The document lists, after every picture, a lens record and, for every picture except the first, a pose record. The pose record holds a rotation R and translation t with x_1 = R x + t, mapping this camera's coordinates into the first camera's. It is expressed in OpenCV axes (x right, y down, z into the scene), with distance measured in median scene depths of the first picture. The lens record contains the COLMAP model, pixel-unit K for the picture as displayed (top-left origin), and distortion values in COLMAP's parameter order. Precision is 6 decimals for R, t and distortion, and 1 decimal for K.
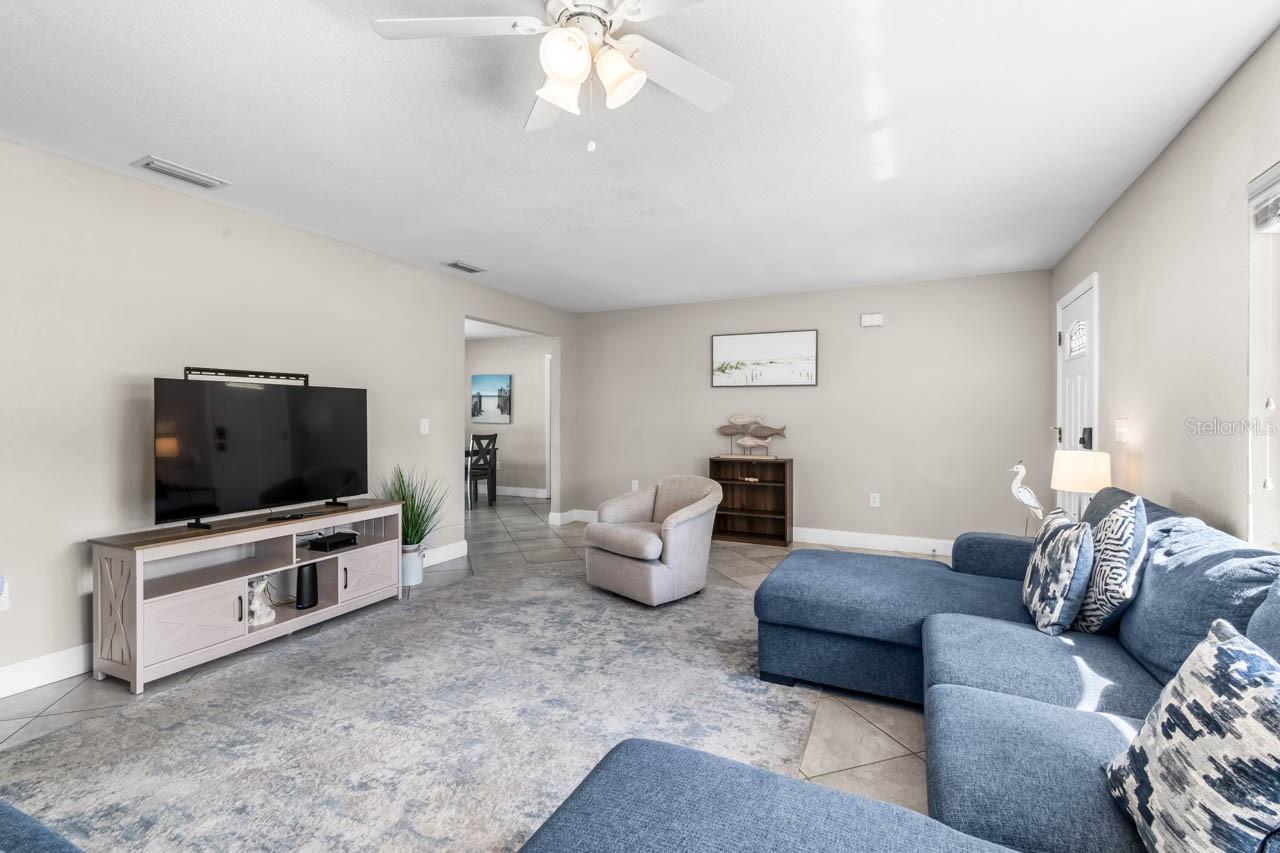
lens RADIAL K [[573.5, 0, 646.2], [0, 573.5, 417.6], [0, 0, 1]] dist [0.008209, -0.005340]
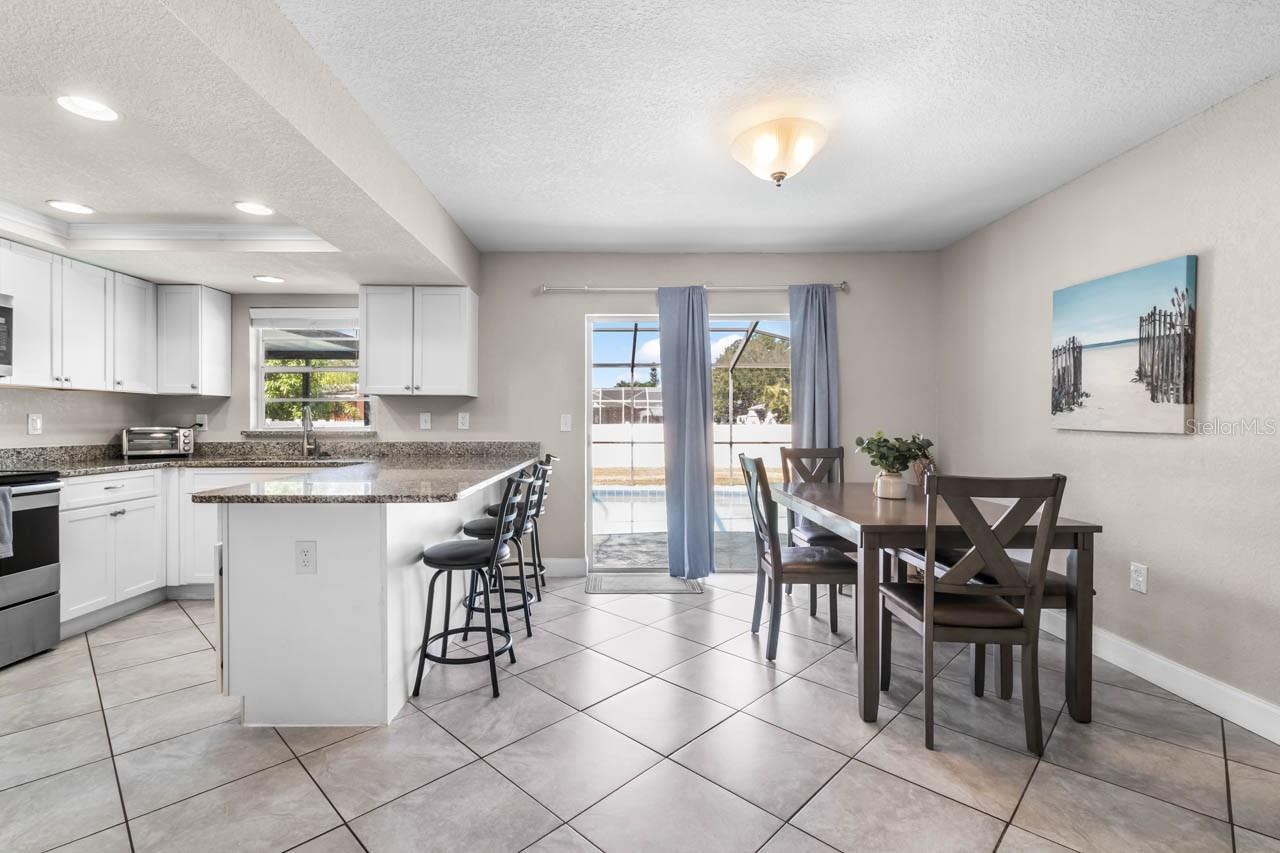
lens RADIAL K [[573.5, 0, 639.1], [0, 573.5, 425.2], [0, 0, 1]] dist [0.008209, -0.005340]
pose [[0.430955, 0.005519, -0.902357, -0.103767], [-0.003810, 0.999984, 0.004297, 0.005643], [0.902365, 0.001586, 0.430969, 0.645119]]
